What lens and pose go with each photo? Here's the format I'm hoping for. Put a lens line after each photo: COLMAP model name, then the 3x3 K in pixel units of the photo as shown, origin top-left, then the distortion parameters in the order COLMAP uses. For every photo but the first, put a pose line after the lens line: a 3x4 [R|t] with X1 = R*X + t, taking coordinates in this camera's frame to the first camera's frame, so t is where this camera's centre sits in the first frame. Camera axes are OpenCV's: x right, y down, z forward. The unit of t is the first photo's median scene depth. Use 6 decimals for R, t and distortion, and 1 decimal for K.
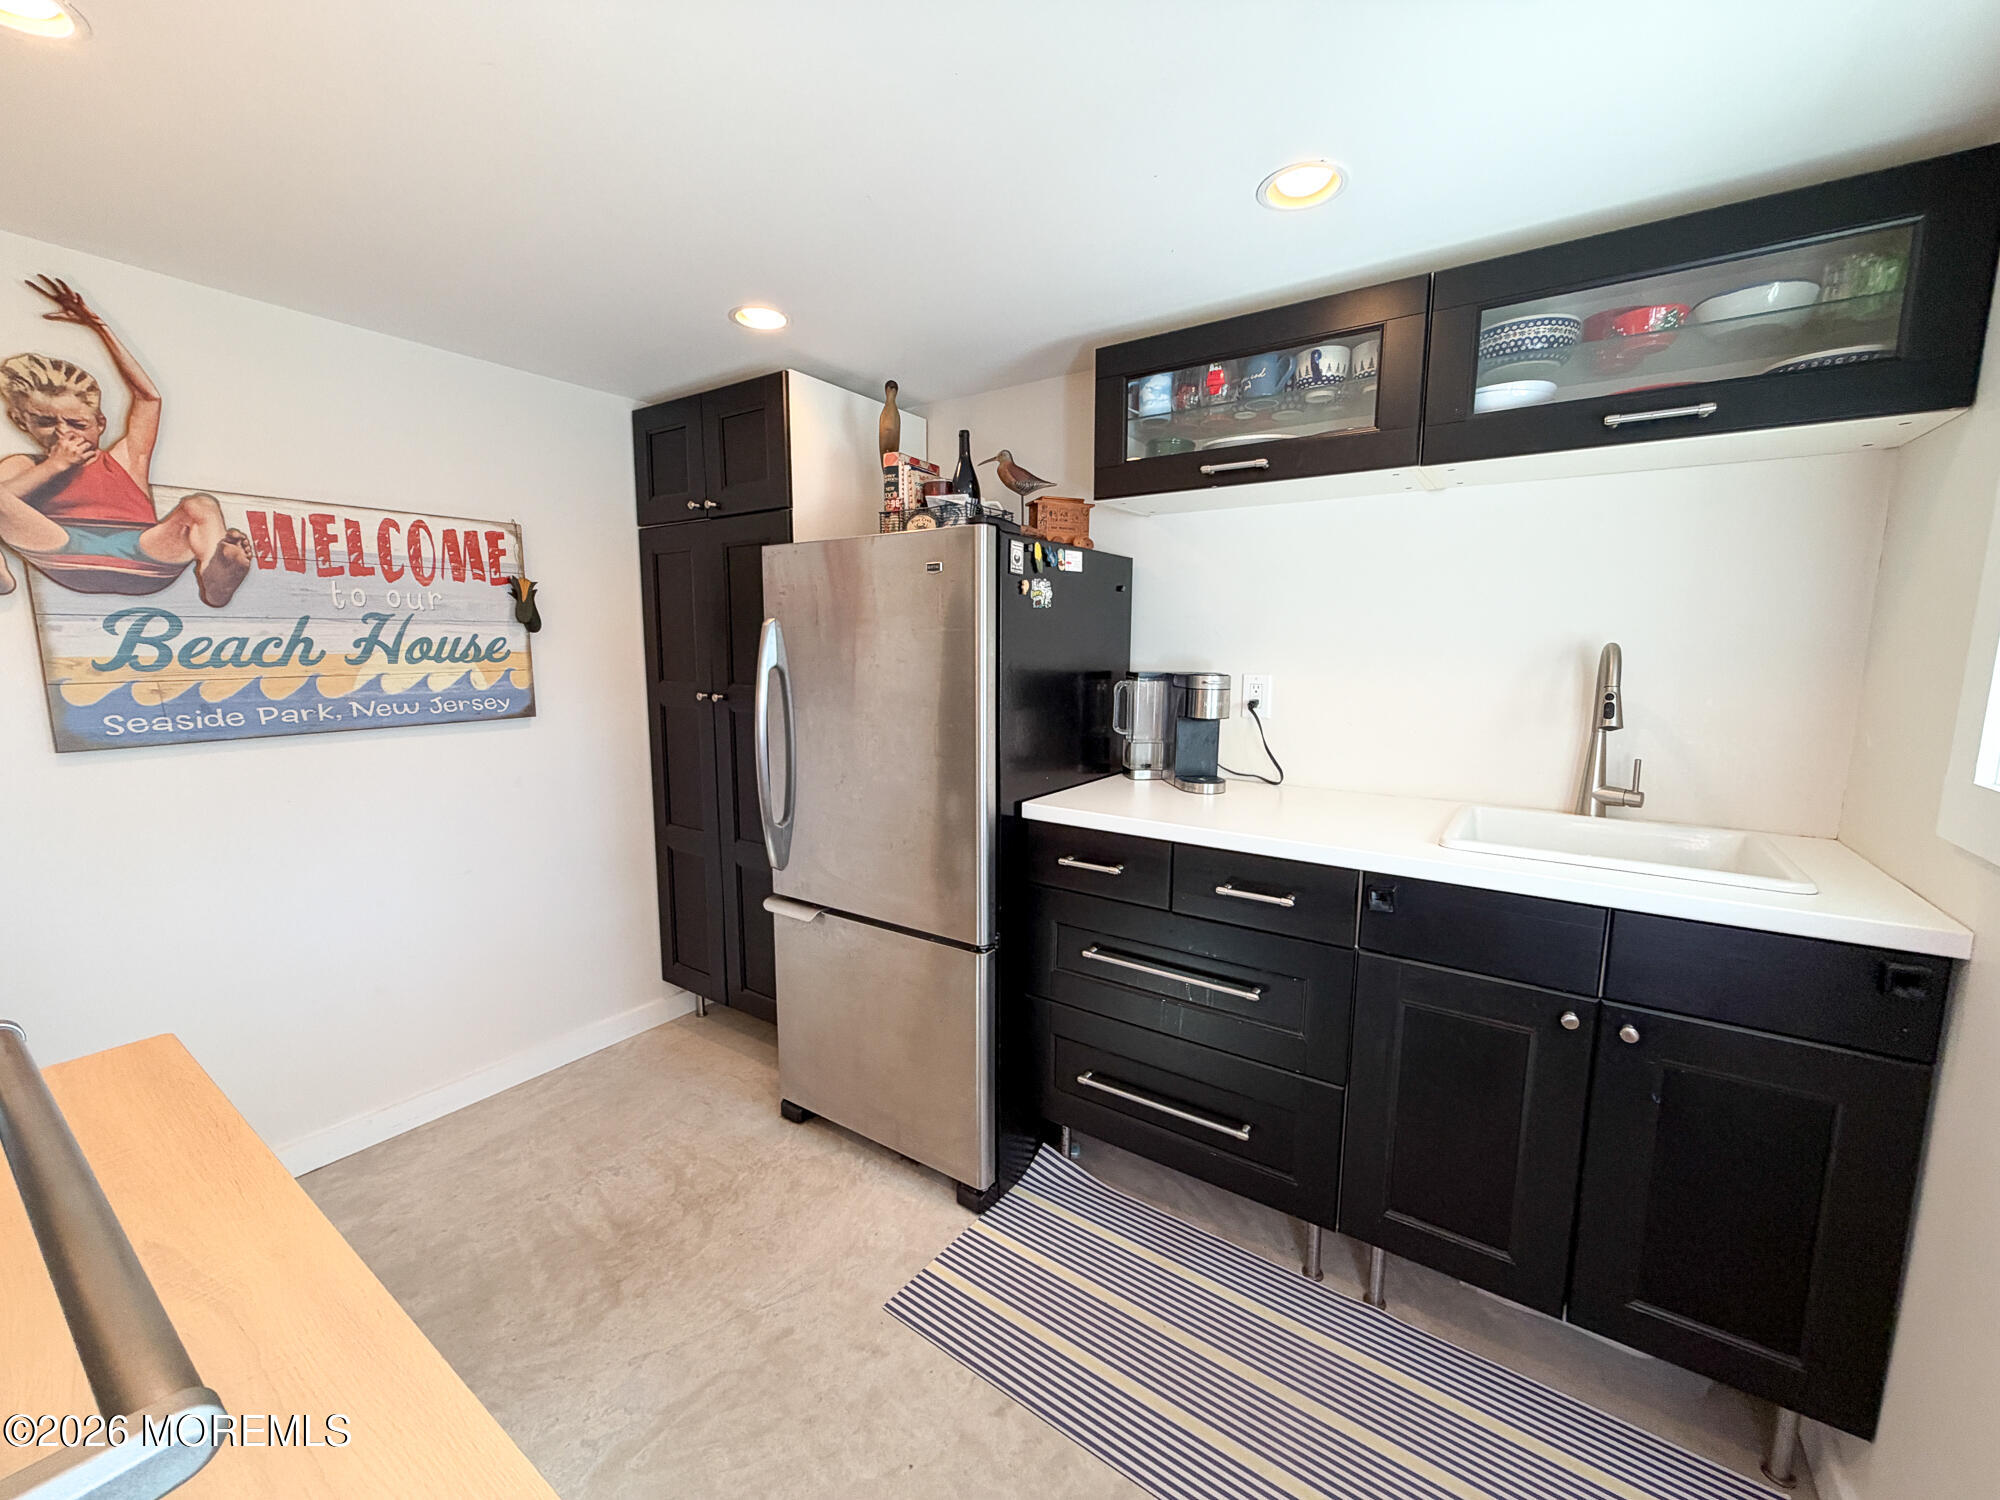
lens RADIAL K [[806.5, 0, 996.3], [0, 806.5, 760.9], [0, 0, 1]] dist [0.001226, -0.000287]
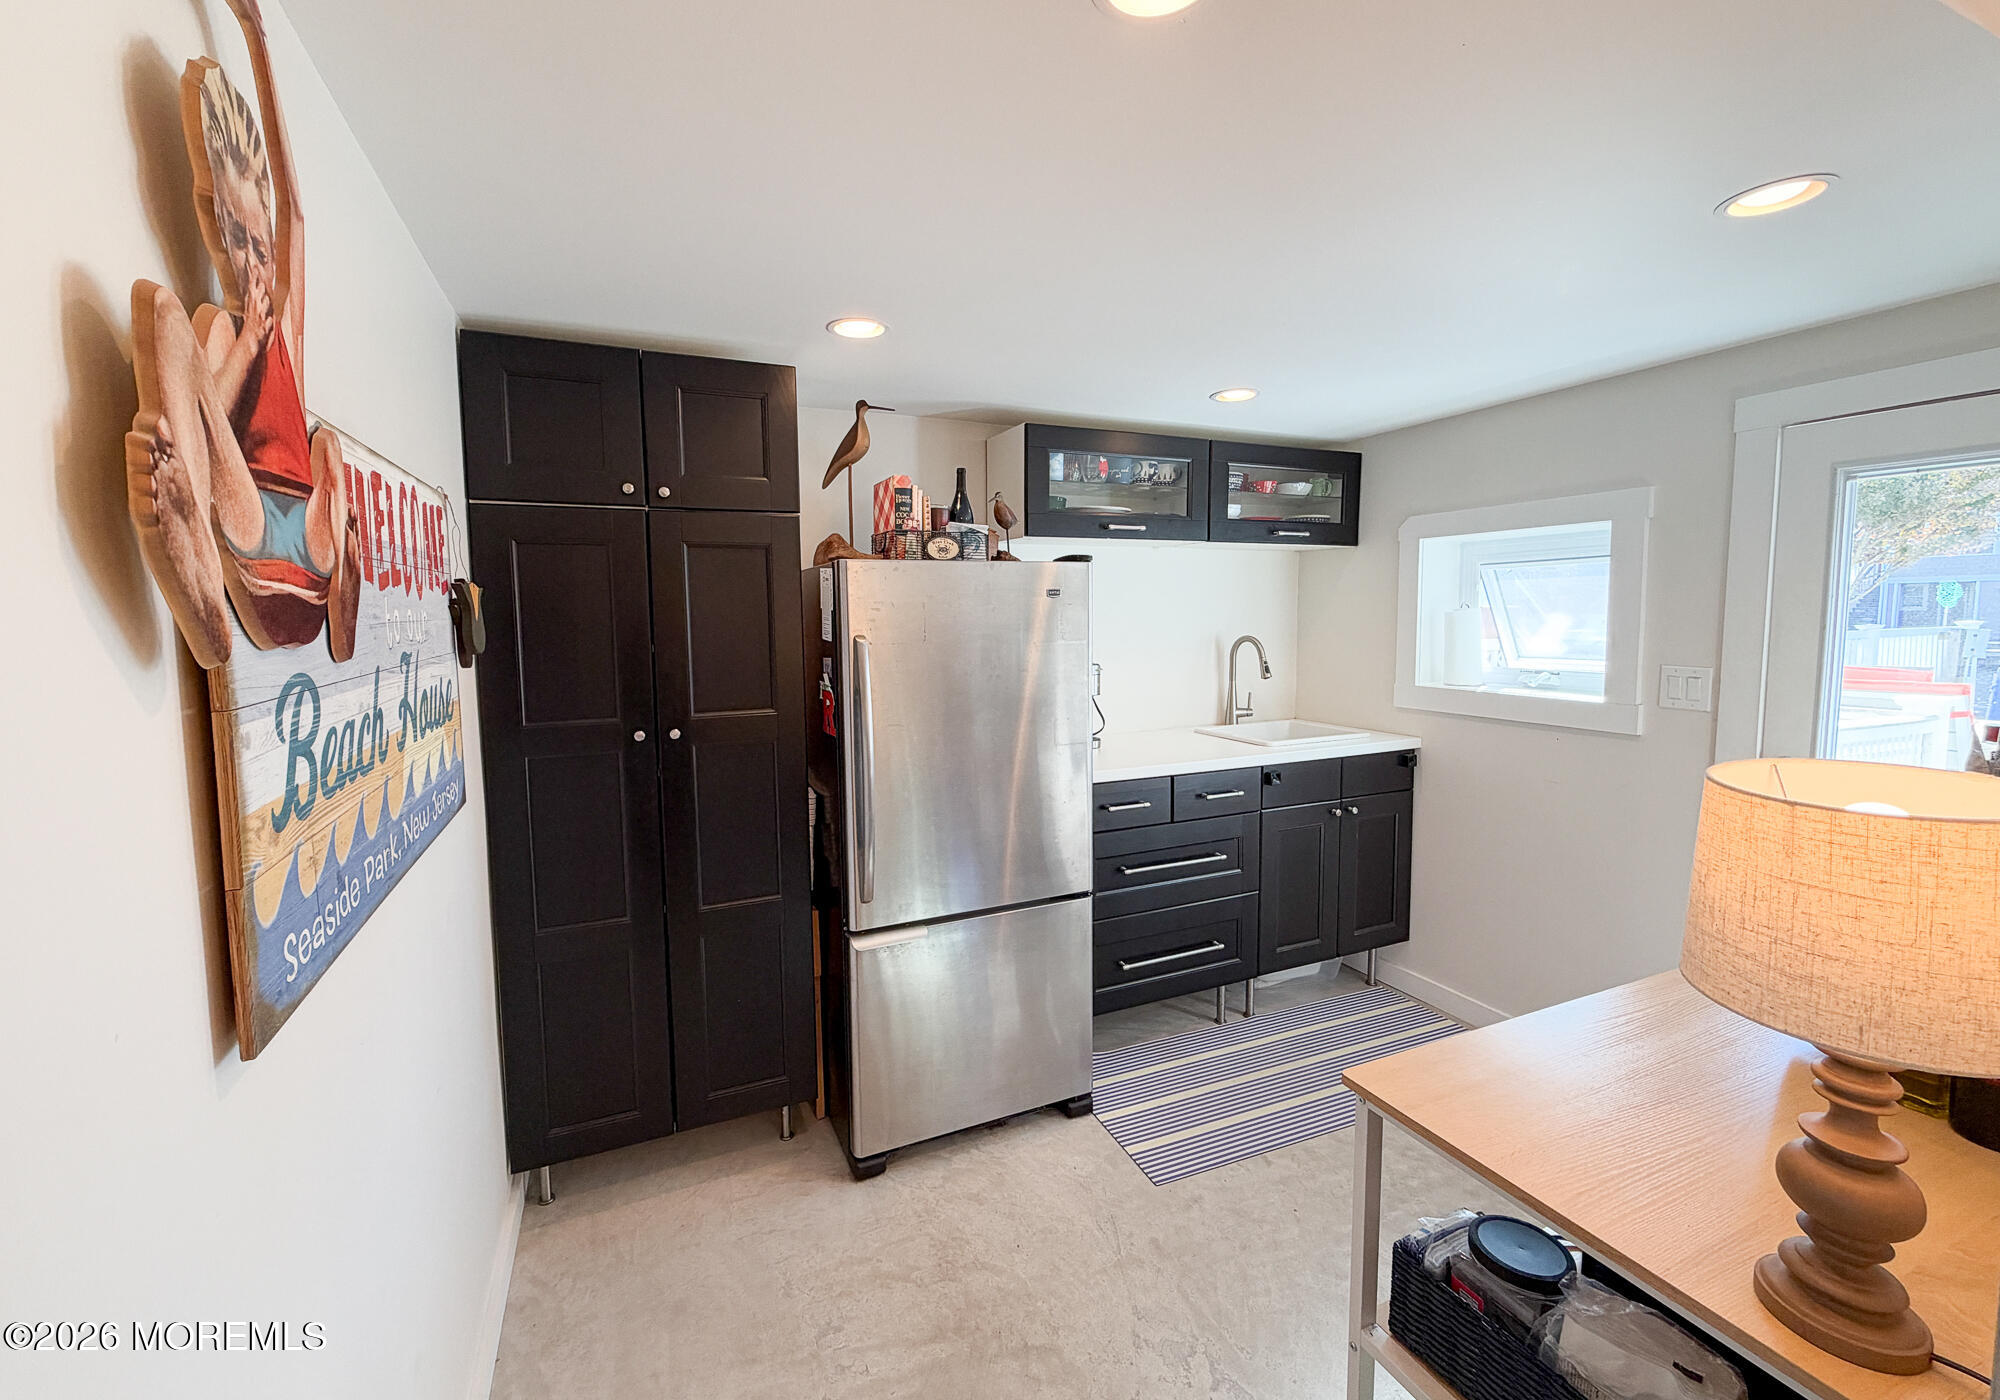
lens RADIAL K [[826.5, 0, 992.3], [0, 826.5, 682.7], [0, 0, 1]] dist [0.000315, 0.000096]
pose [[0.517302, -0.086119, 0.851459, -1.183179], [0.131233, 0.991139, 0.020516, -0.141472], [-0.845681, 0.101127, 0.524020, 0.425577]]
